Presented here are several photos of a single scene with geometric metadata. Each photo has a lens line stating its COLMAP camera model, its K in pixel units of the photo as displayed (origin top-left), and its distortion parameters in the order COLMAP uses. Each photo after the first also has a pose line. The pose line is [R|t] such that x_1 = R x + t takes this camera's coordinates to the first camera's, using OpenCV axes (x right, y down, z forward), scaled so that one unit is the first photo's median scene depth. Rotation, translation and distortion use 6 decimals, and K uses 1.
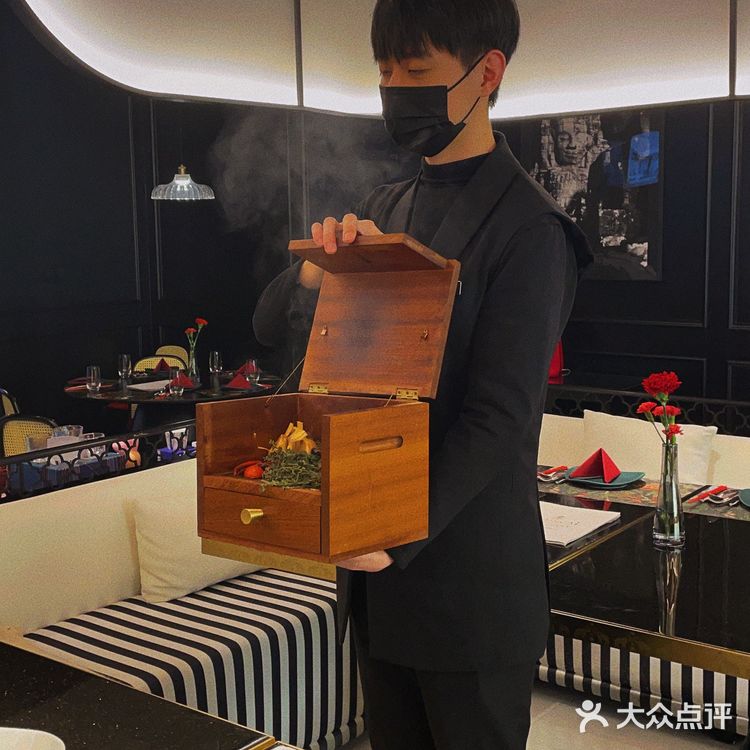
lens RADIAL K [[1129.2, 0, 375.0], [0, 1129.2, 375.0], [0, 0, 1]] dist [0.008867, 0.008926]
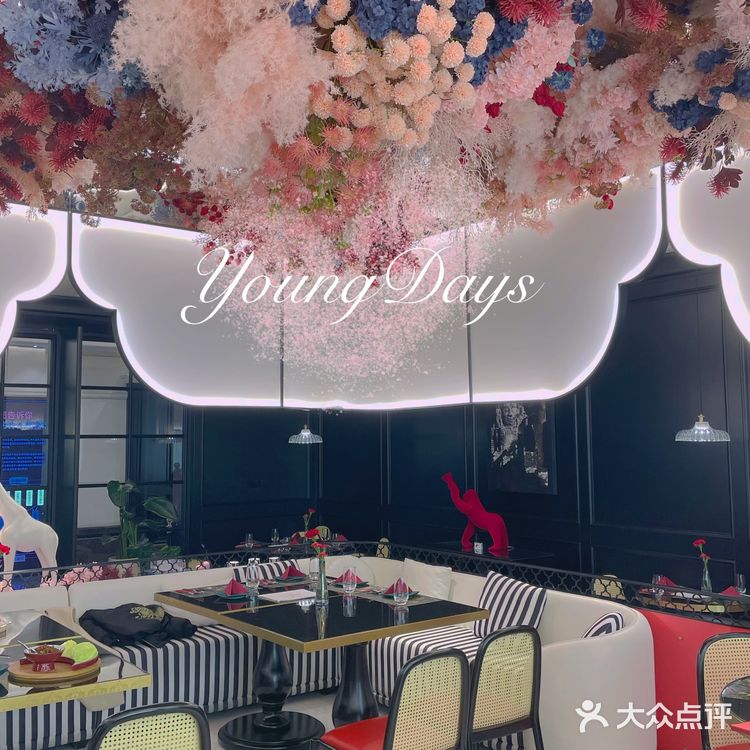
lens RADIAL K [[840.2, 0, 375.0], [0, 840.2, 375.0], [0, 0, 1]] dist [0.024774, 0.011841]
pose [[0.960048, -0.014190, -0.279476, 0.339993], [-0.046569, 0.976686, -0.209562, 0.018117], [0.275933, 0.214204, 0.937004, -0.283485]]
